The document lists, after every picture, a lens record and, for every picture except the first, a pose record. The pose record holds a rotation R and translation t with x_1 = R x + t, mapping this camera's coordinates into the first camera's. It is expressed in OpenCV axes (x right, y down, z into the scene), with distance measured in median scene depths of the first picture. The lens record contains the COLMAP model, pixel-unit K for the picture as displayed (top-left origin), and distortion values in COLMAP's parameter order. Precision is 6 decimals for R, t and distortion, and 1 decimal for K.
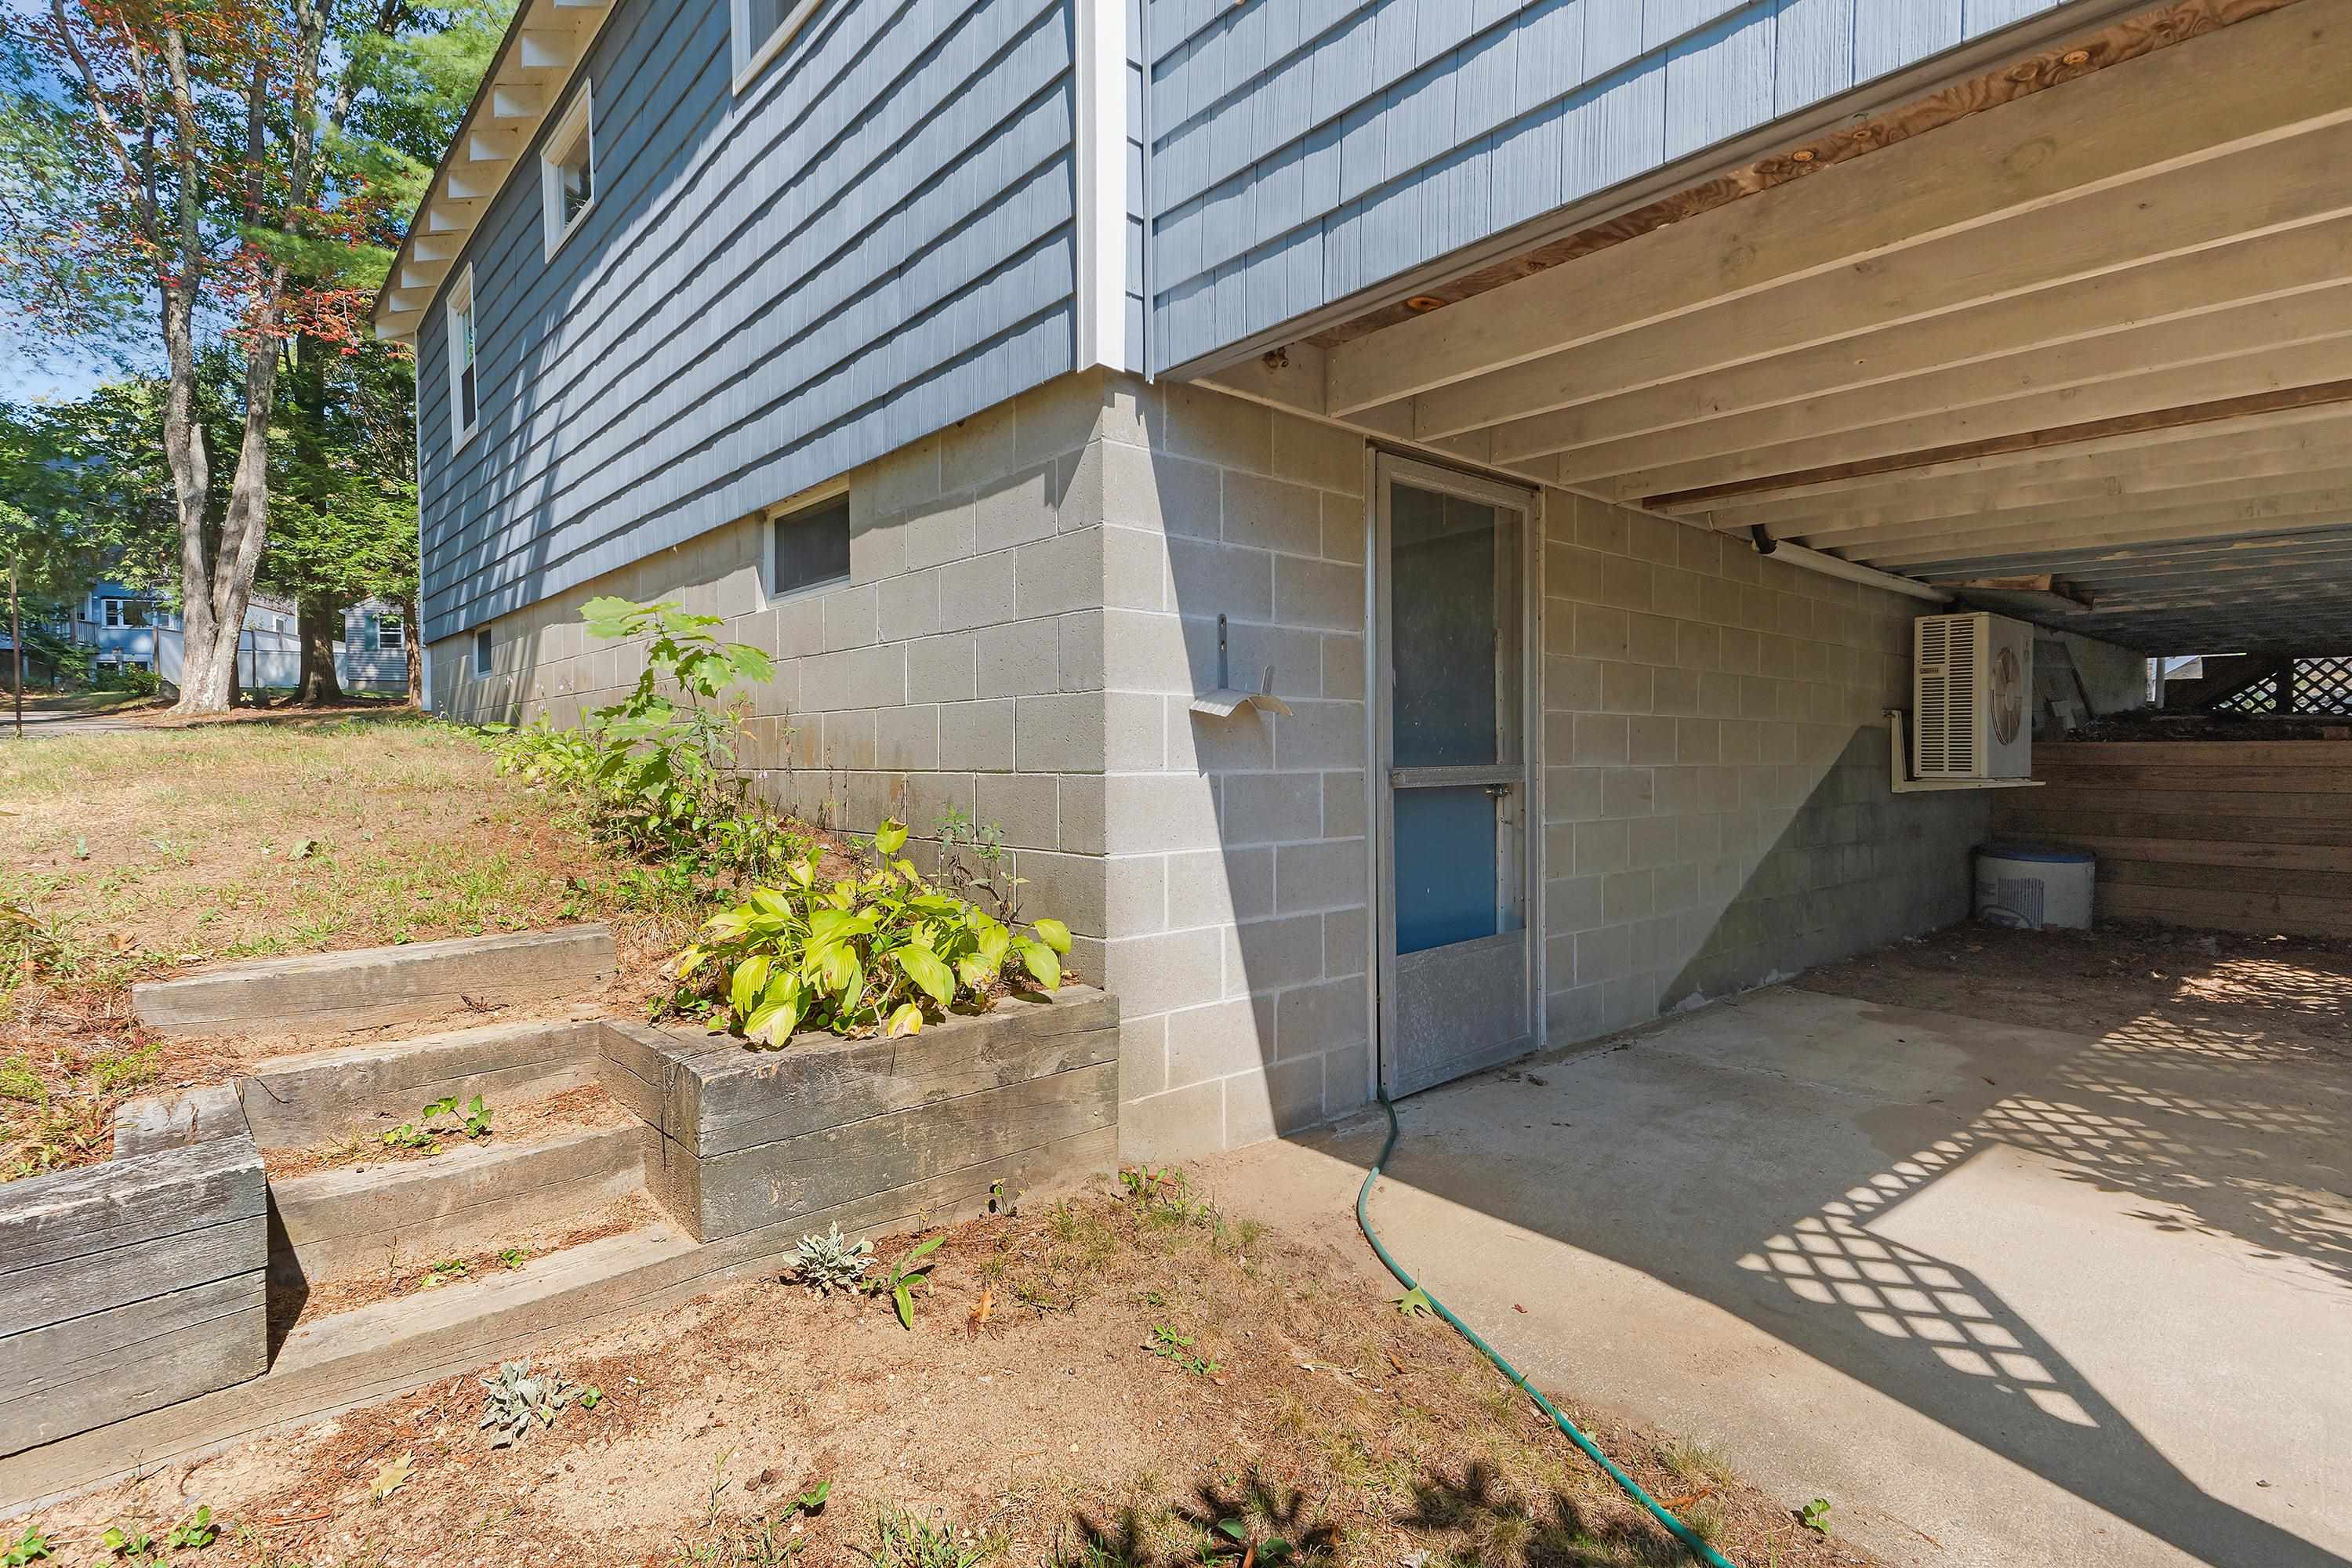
lens RADIAL K [[1198.7, 0, 1176.0], [0, 1198.7, 784.0], [0, 0, 1]] dist [0.097241, -0.000455]
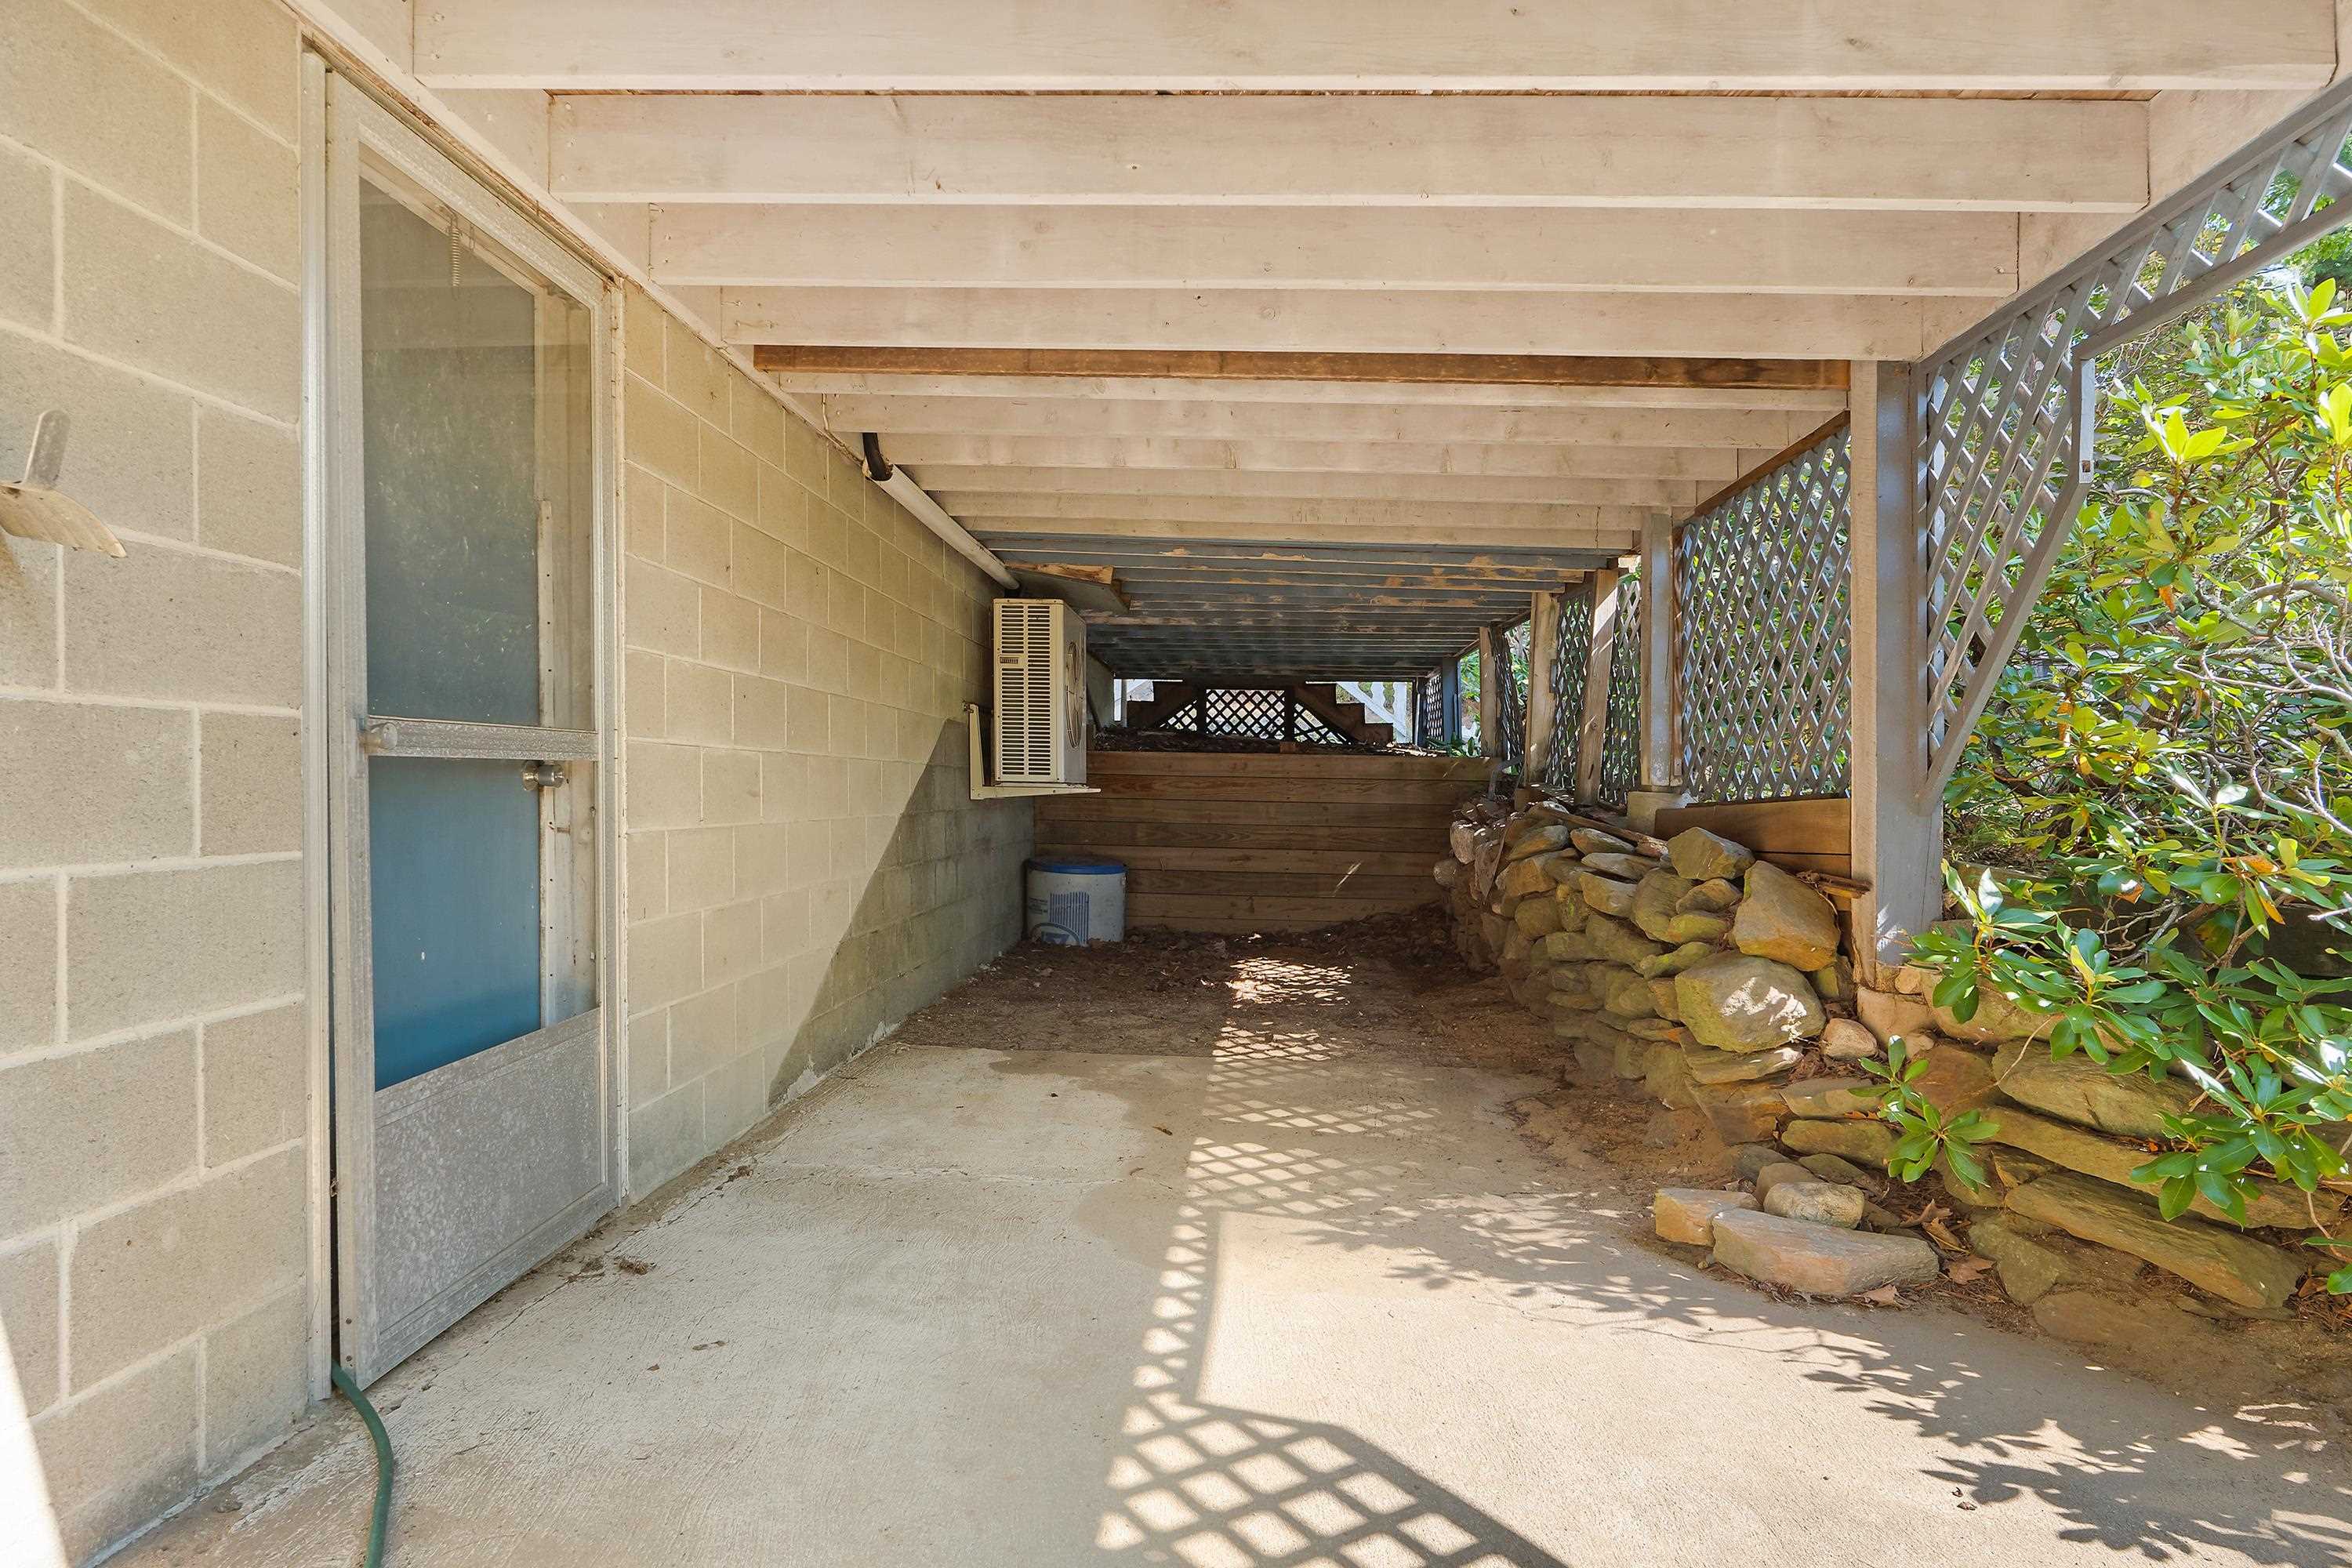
lens RADIAL K [[1326.9, 0, 1180.1], [0, 1326.9, 820.5], [0, 0, 1]] dist [0.006116, -0.001728]
pose [[0.687934, 0.001037, 0.725772, 0.012655], [-0.003637, 0.999991, 0.002019, 0.027086], [-0.725764, -0.004028, 0.687932, 0.367895]]
